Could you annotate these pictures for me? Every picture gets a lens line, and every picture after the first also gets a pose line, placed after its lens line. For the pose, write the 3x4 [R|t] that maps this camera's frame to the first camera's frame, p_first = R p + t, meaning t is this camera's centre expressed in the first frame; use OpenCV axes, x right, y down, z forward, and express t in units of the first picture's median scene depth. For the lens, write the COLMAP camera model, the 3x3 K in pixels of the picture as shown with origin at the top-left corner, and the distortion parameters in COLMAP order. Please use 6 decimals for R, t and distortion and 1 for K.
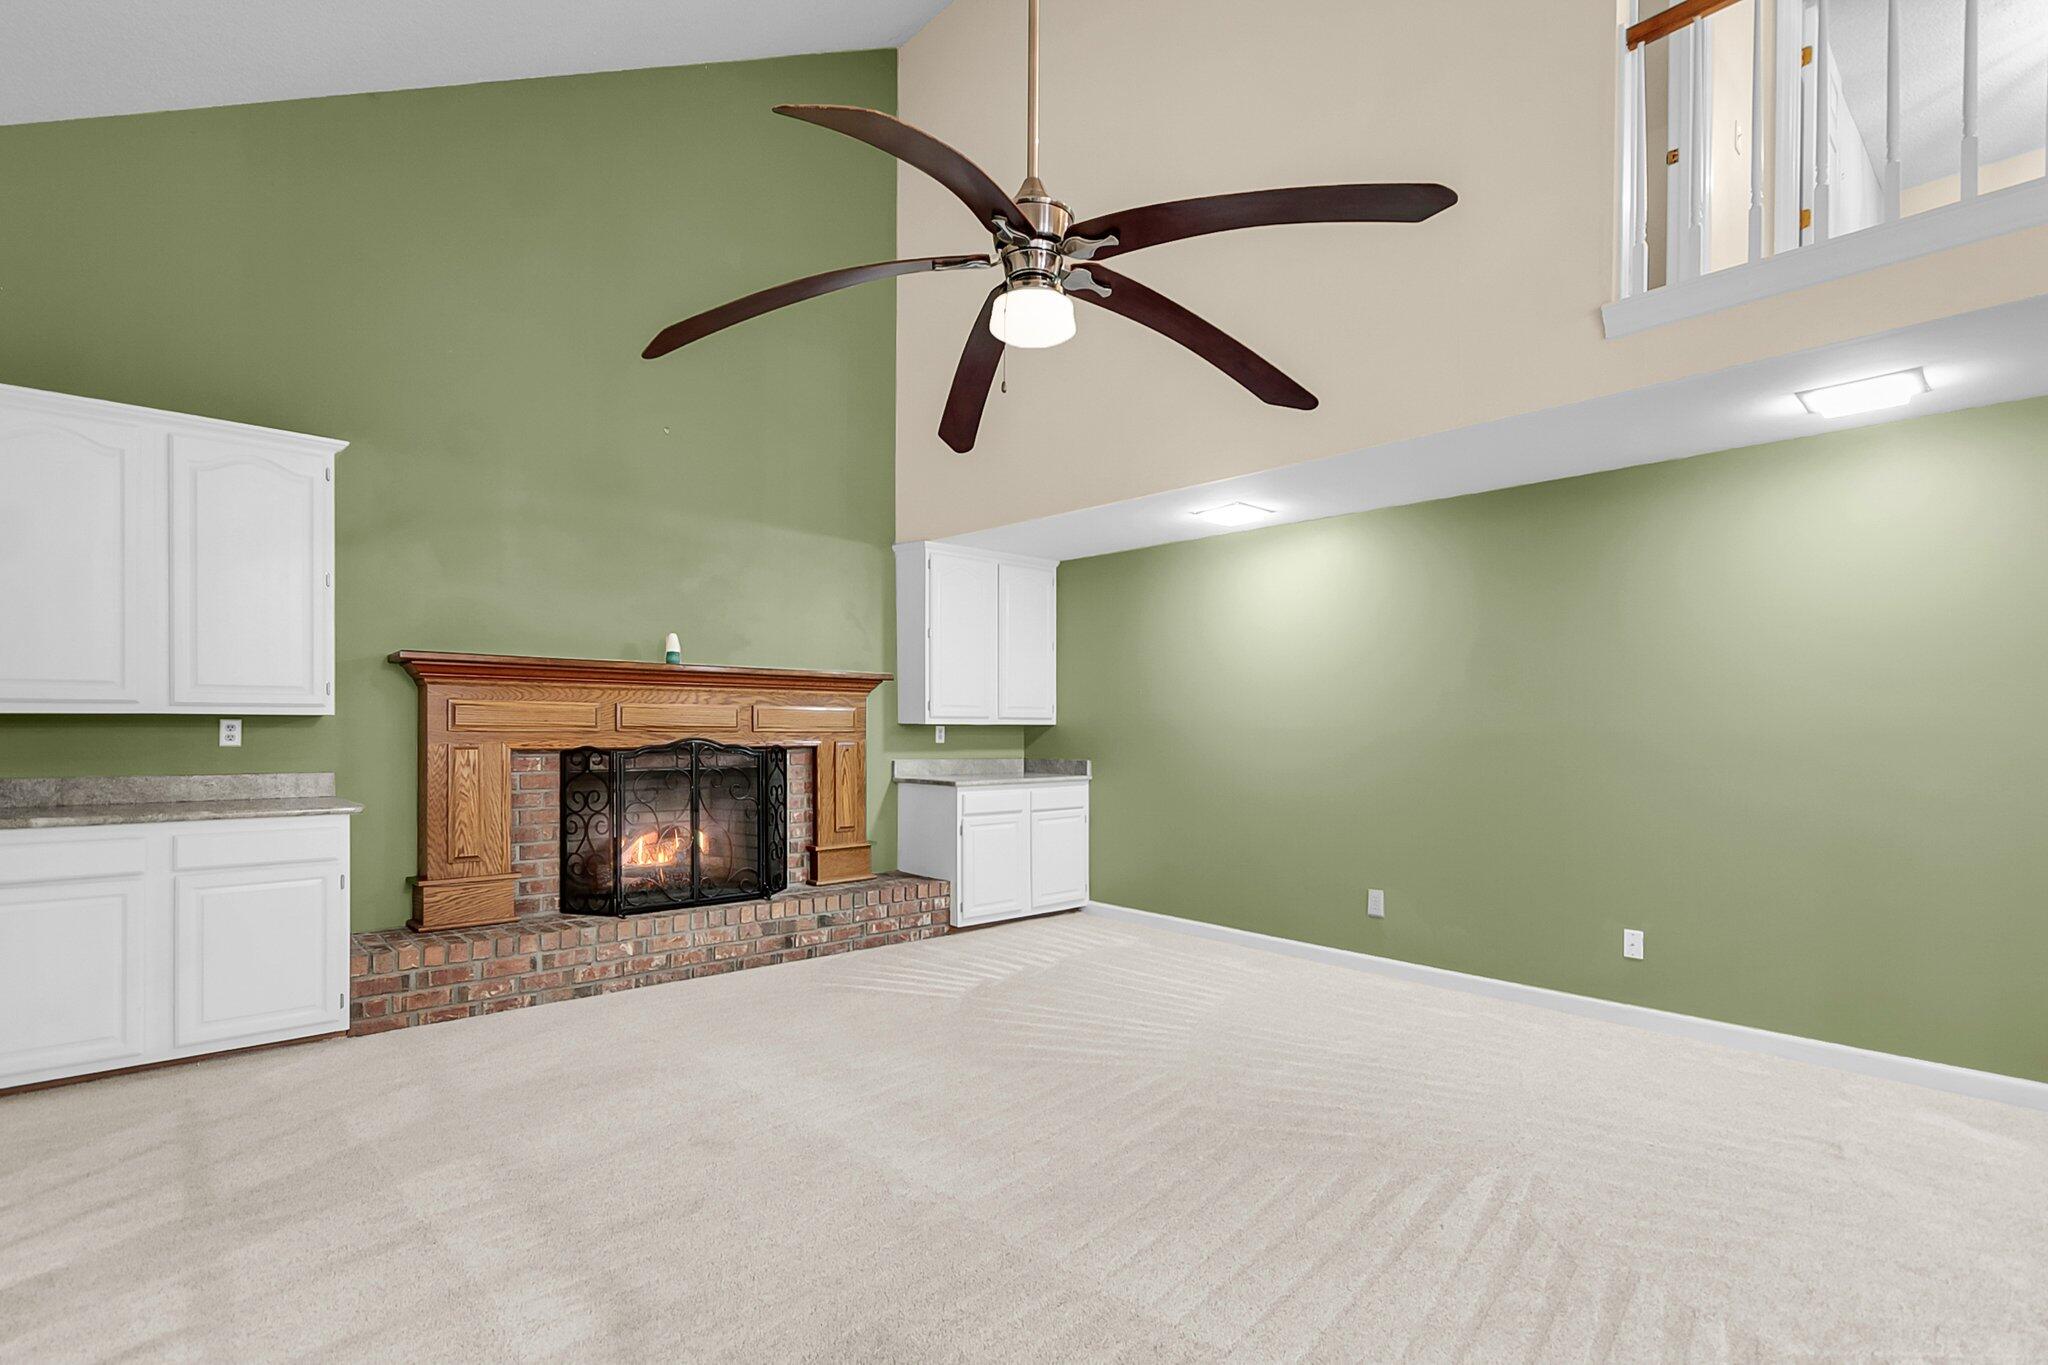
lens RADIAL K [[980.6, 0, 1023.6], [0, 980.6, 728.6], [0, 0, 1]] dist [0.003279, 0.000631]
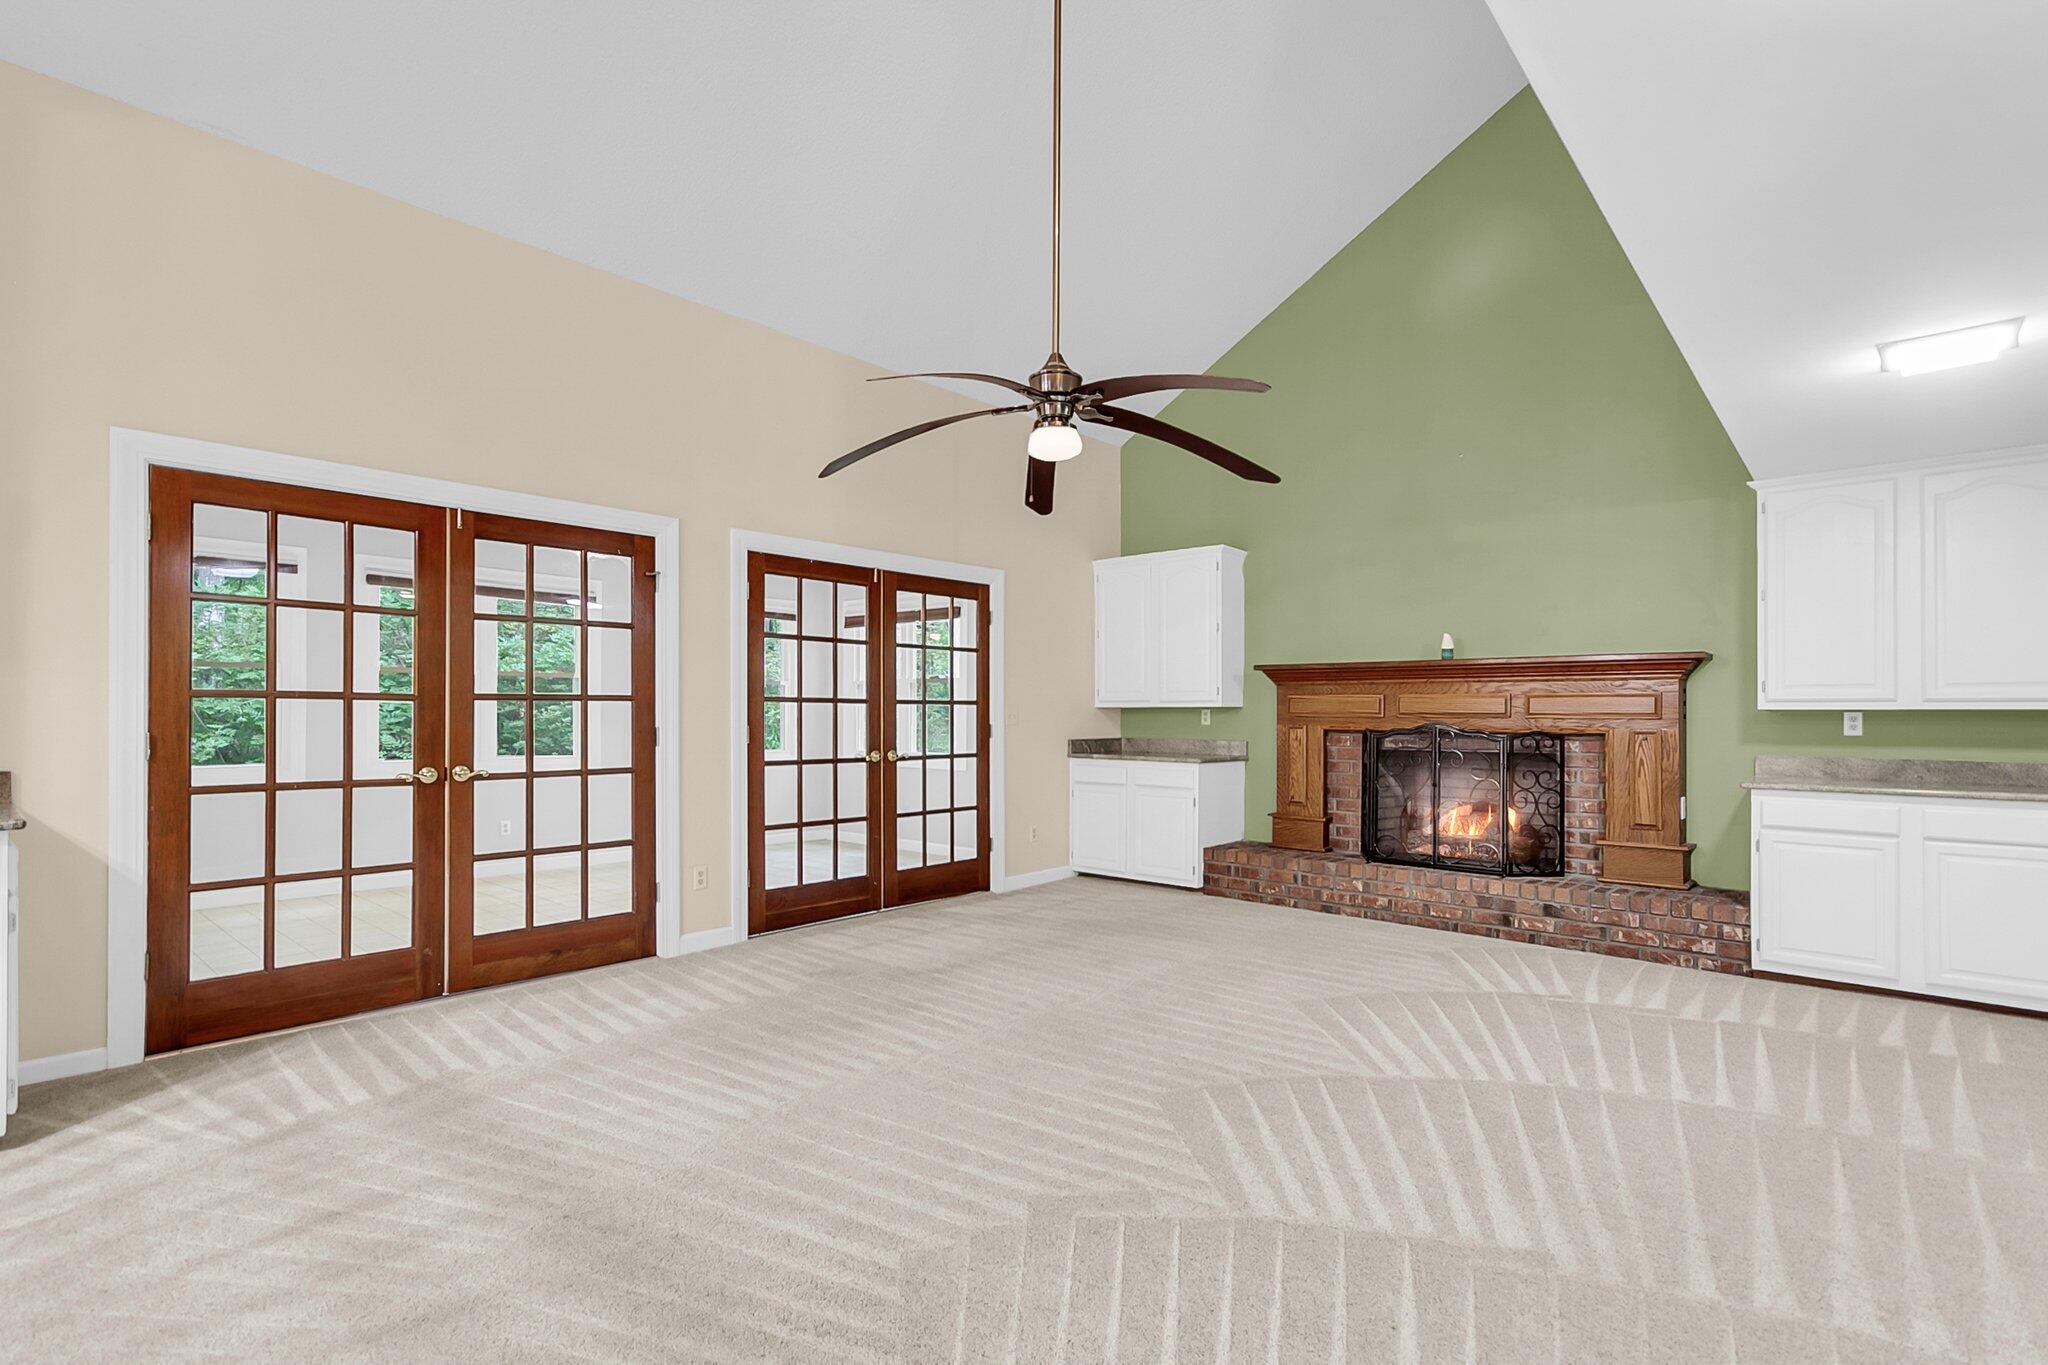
lens RADIAL K [[958.8, 0, 1019.2], [0, 958.8, 712.2], [0, 0, 1]] dist [0.001774, 0.000375]
pose [[0.102294, -0.004971, -0.994742, 0.724493], [-0.003245, 0.999981, -0.005331, 0.004185], [0.994749, 0.003773, 0.102276, 0.384396]]
